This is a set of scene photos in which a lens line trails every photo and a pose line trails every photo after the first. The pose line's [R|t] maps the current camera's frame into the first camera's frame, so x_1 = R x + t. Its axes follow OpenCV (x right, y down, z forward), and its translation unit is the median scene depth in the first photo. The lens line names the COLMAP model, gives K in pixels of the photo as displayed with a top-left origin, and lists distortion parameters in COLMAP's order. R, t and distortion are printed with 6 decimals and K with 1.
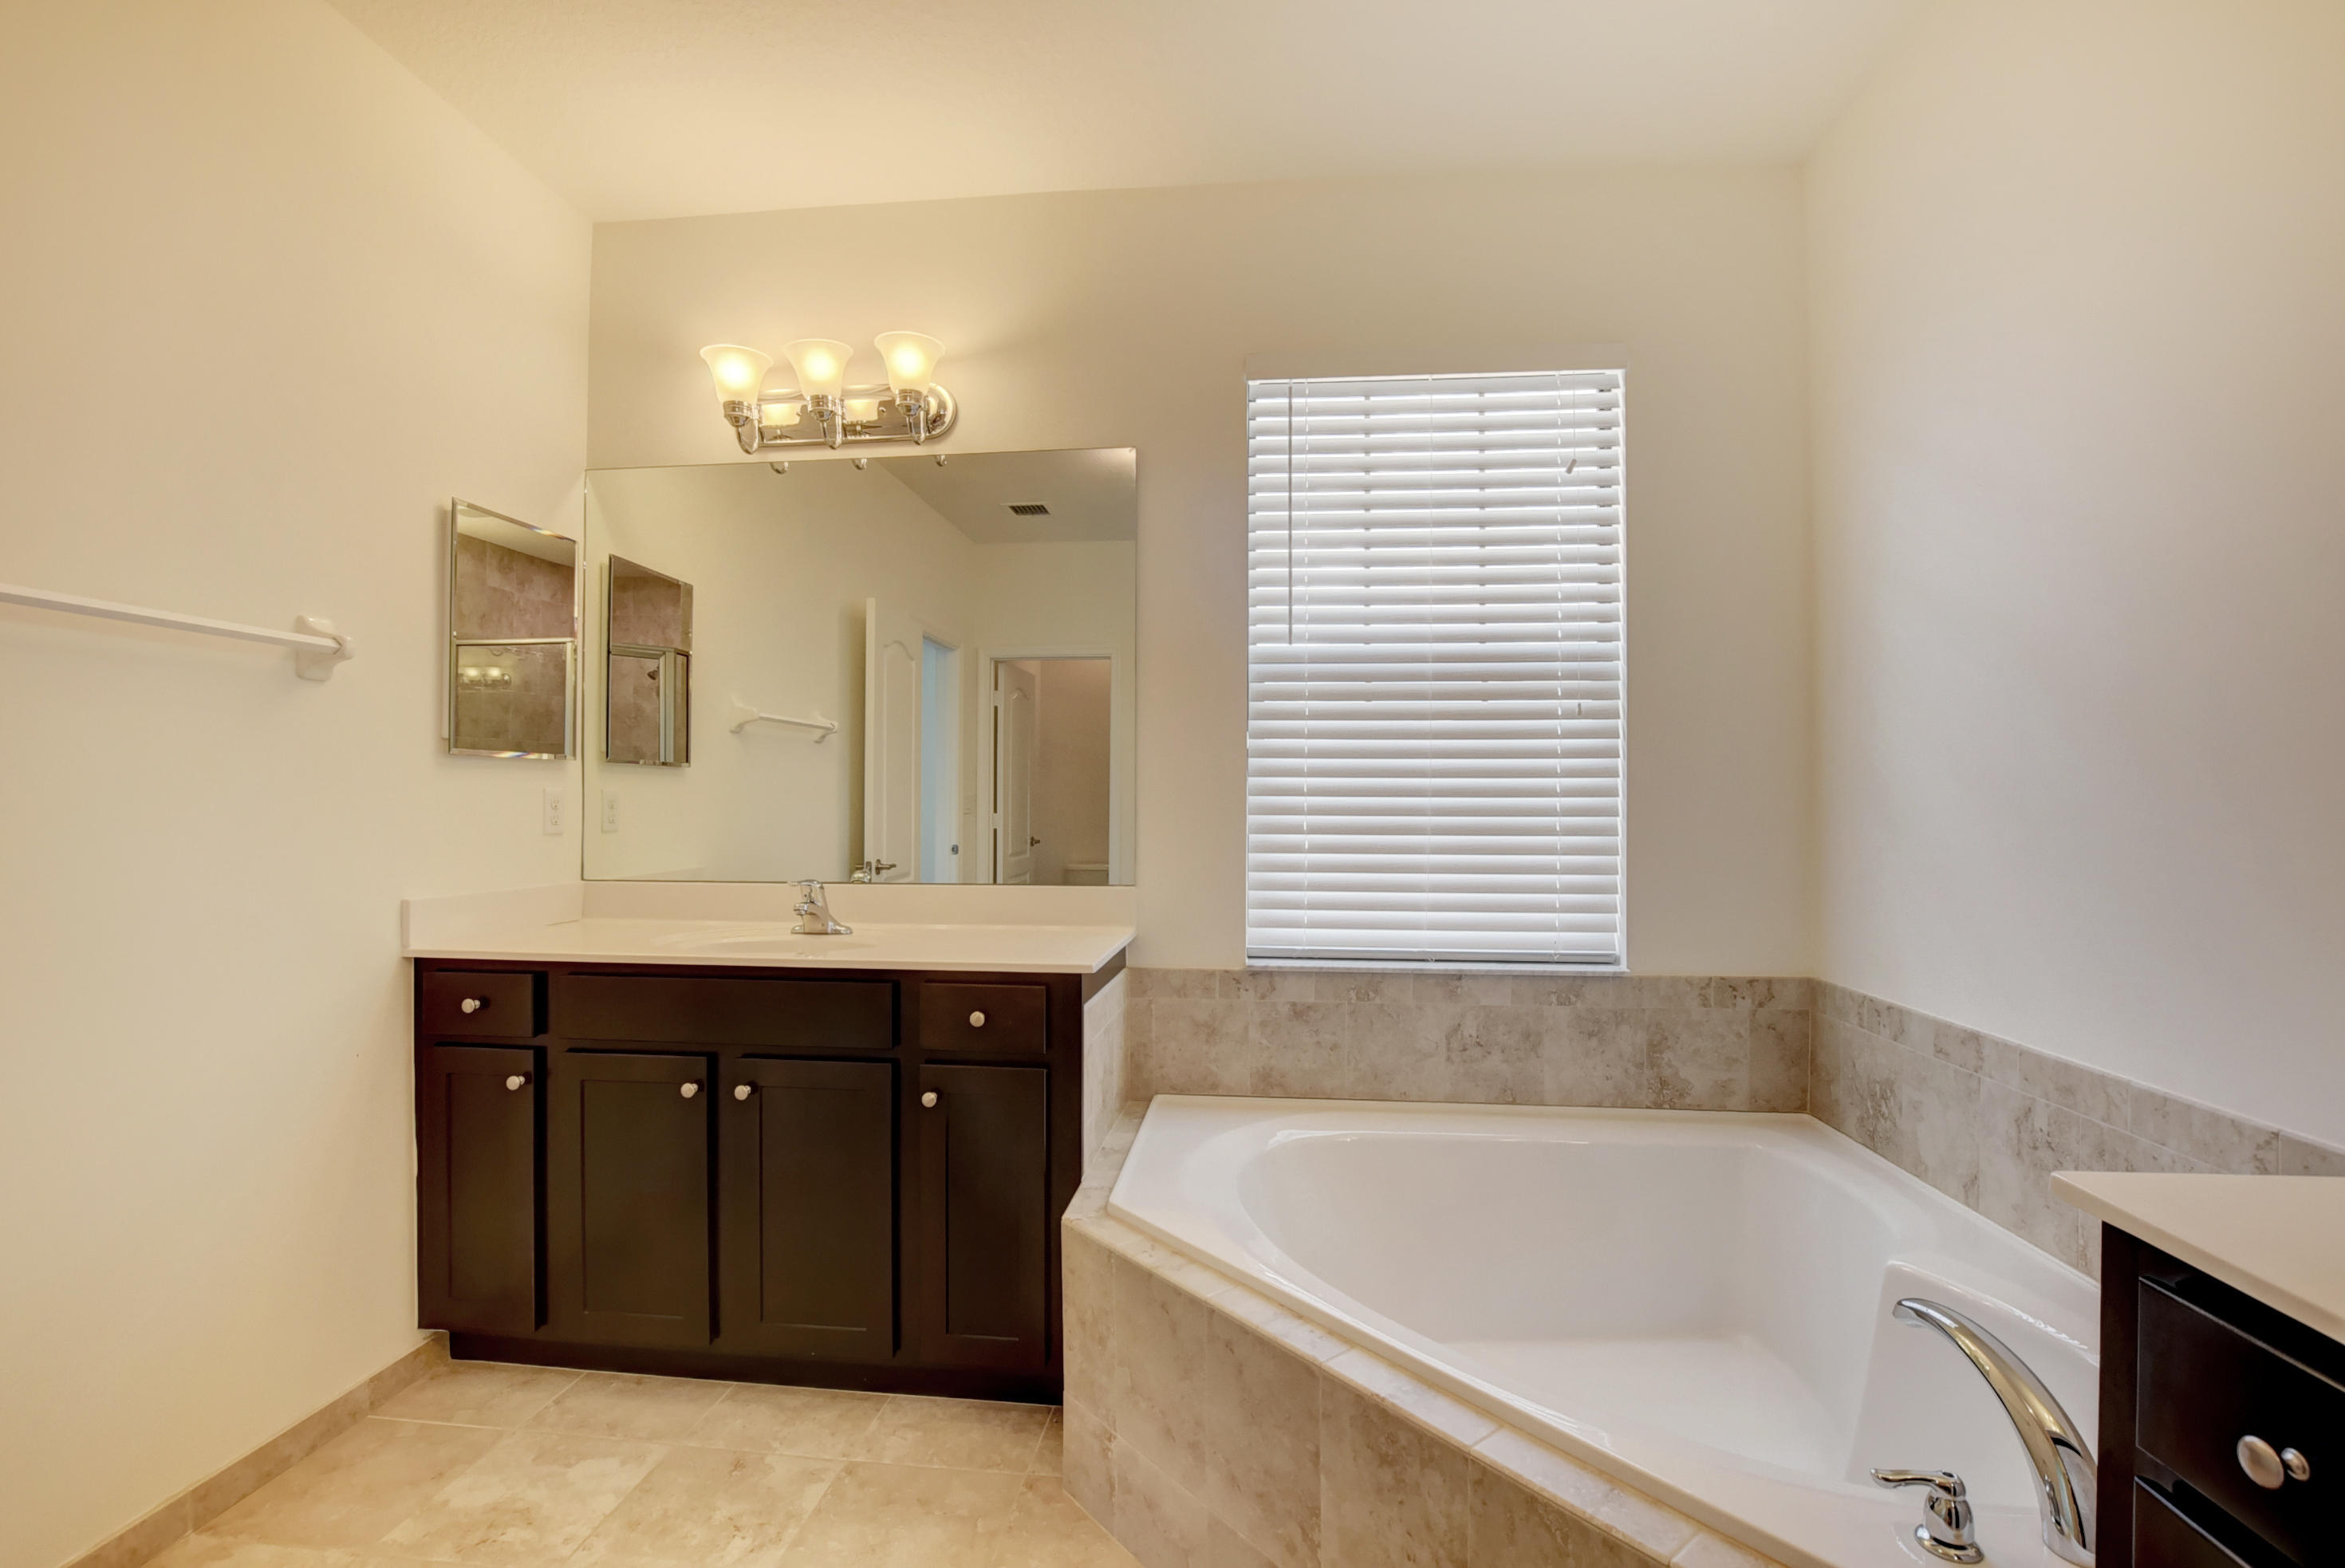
lens RADIAL K [[1042.5, 0, 1178.0], [0, 1042.5, 797.5], [0, 0, 1]] dist [-0.026123, 0.000225]
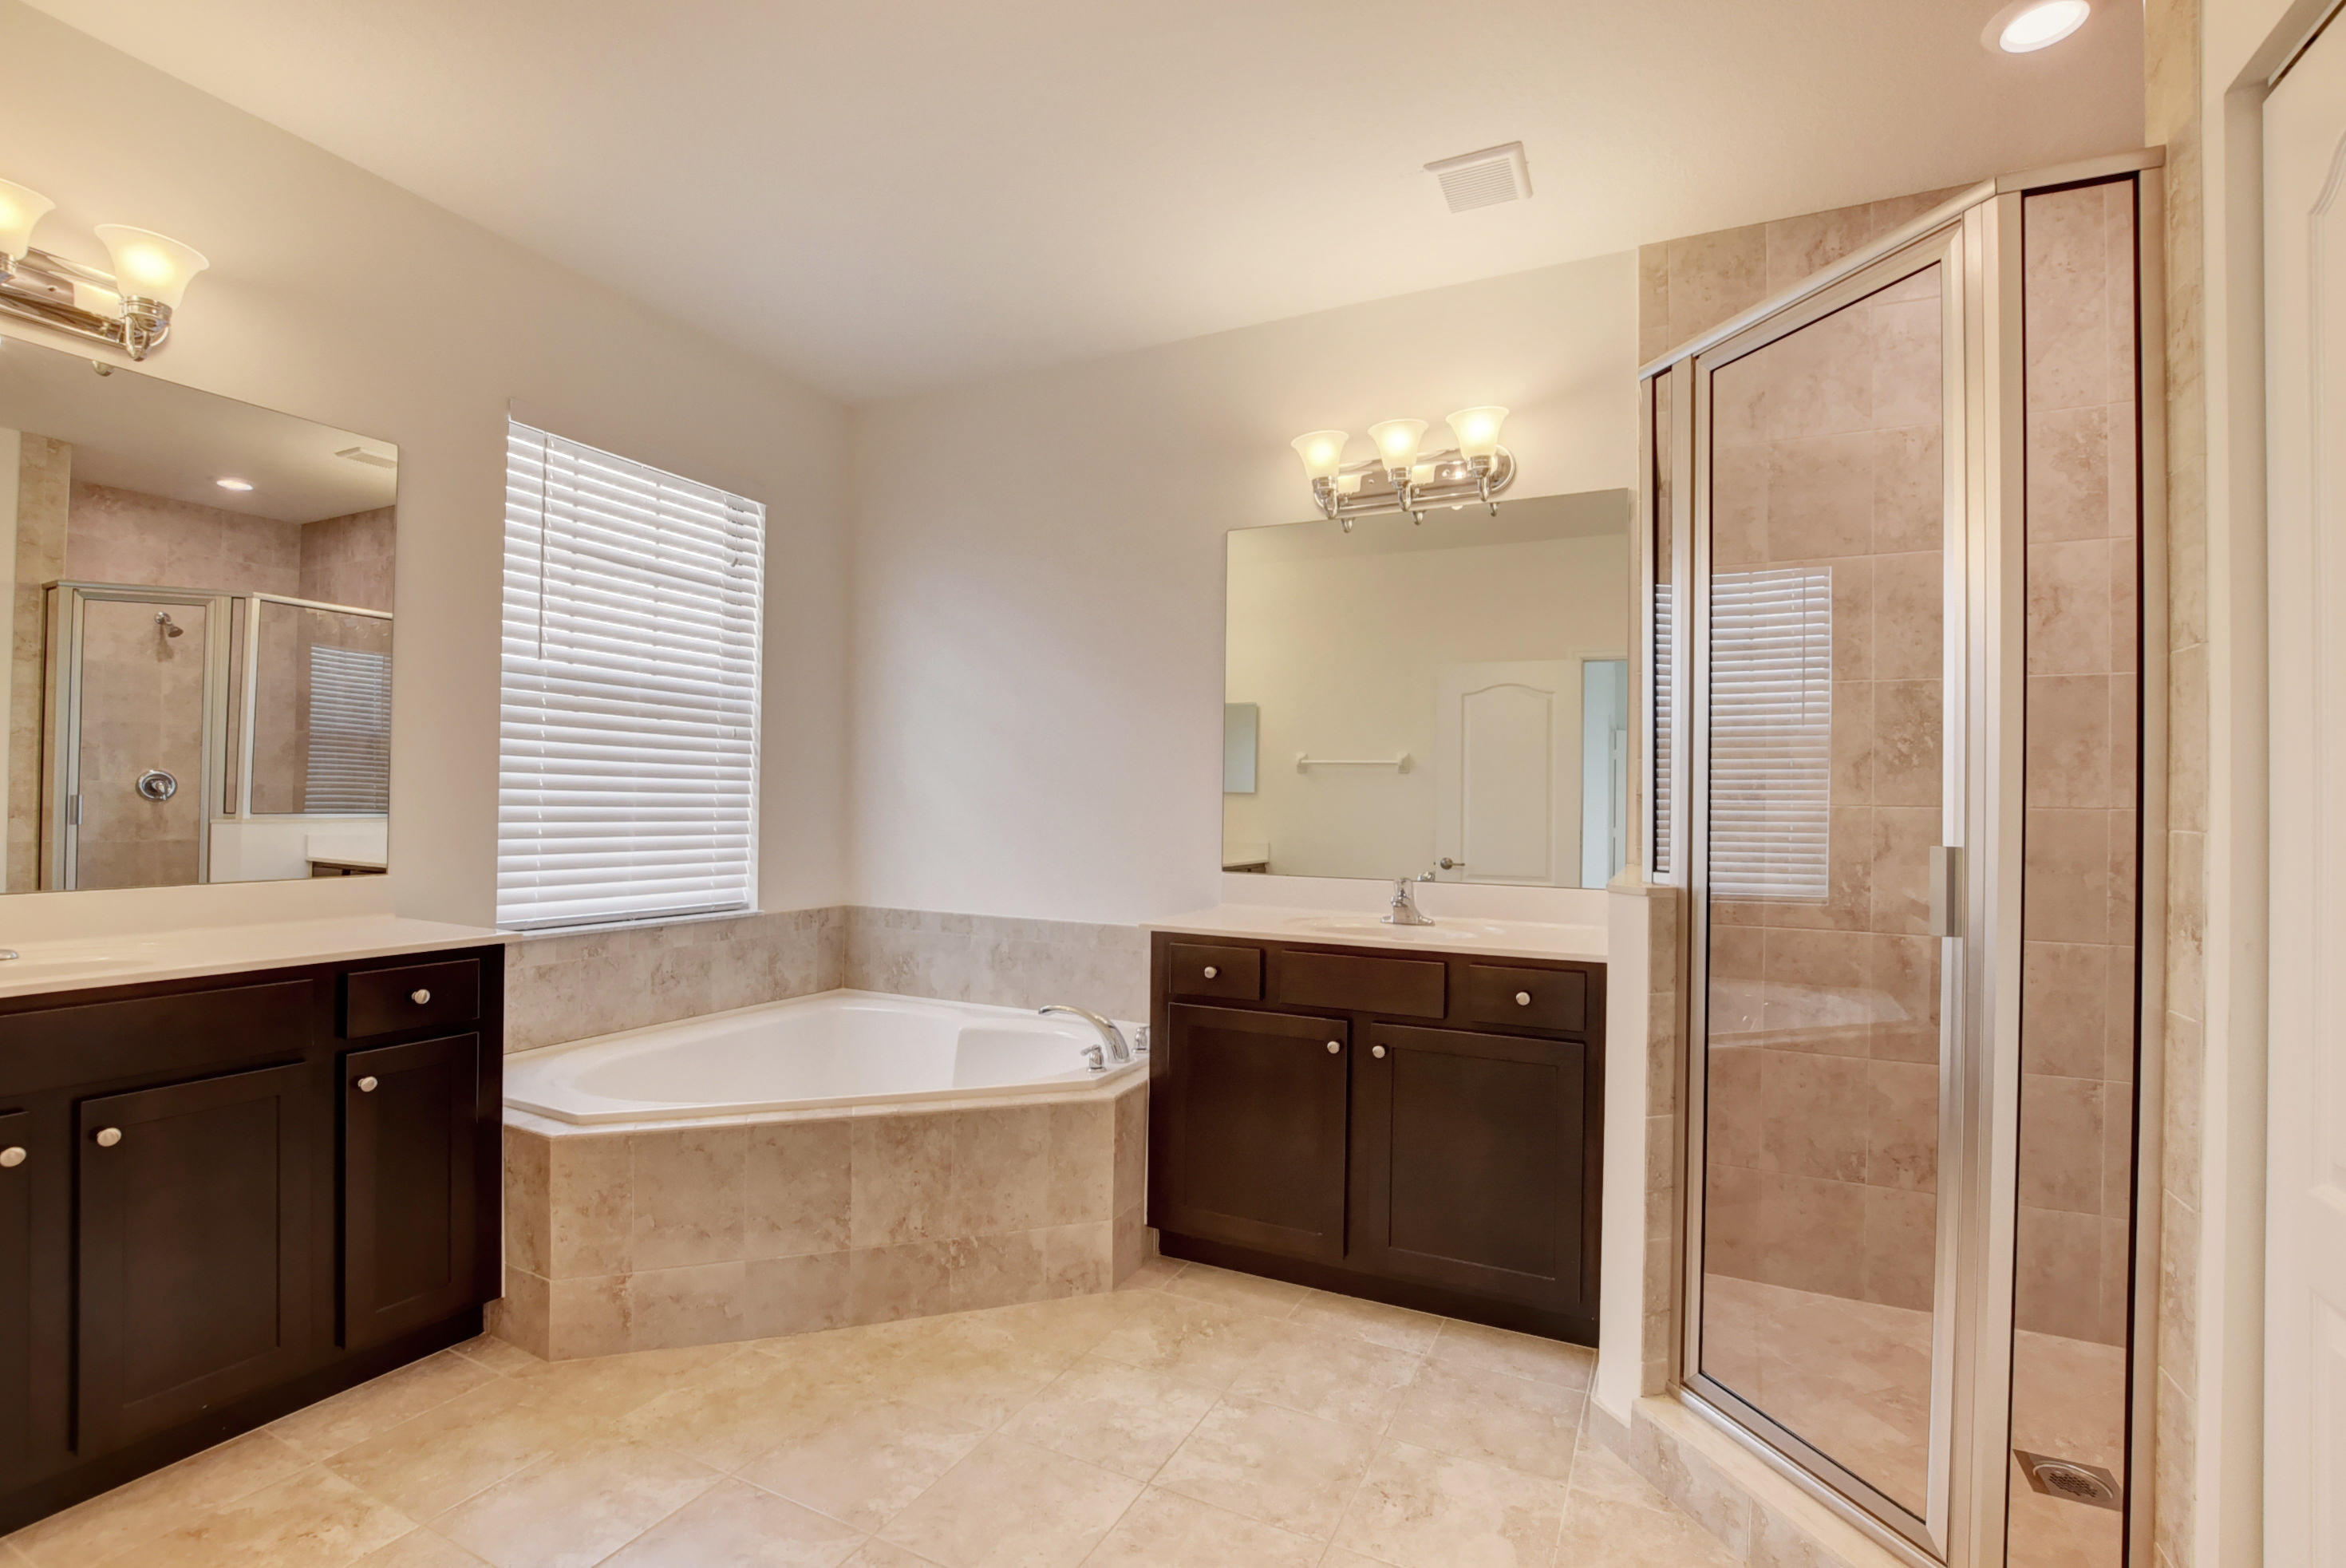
lens RADIAL K [[1040.2, 0, 1176.9], [0, 1040.2, 801.4], [0, 0, 1]] dist [-0.000511, -0.000243]
pose [[0.353354, 0.006386, 0.935468, -0.748844], [-0.019033, 0.999819, 0.000364, -0.002377], [-0.935296, -0.017934, 0.353412, -0.082372]]
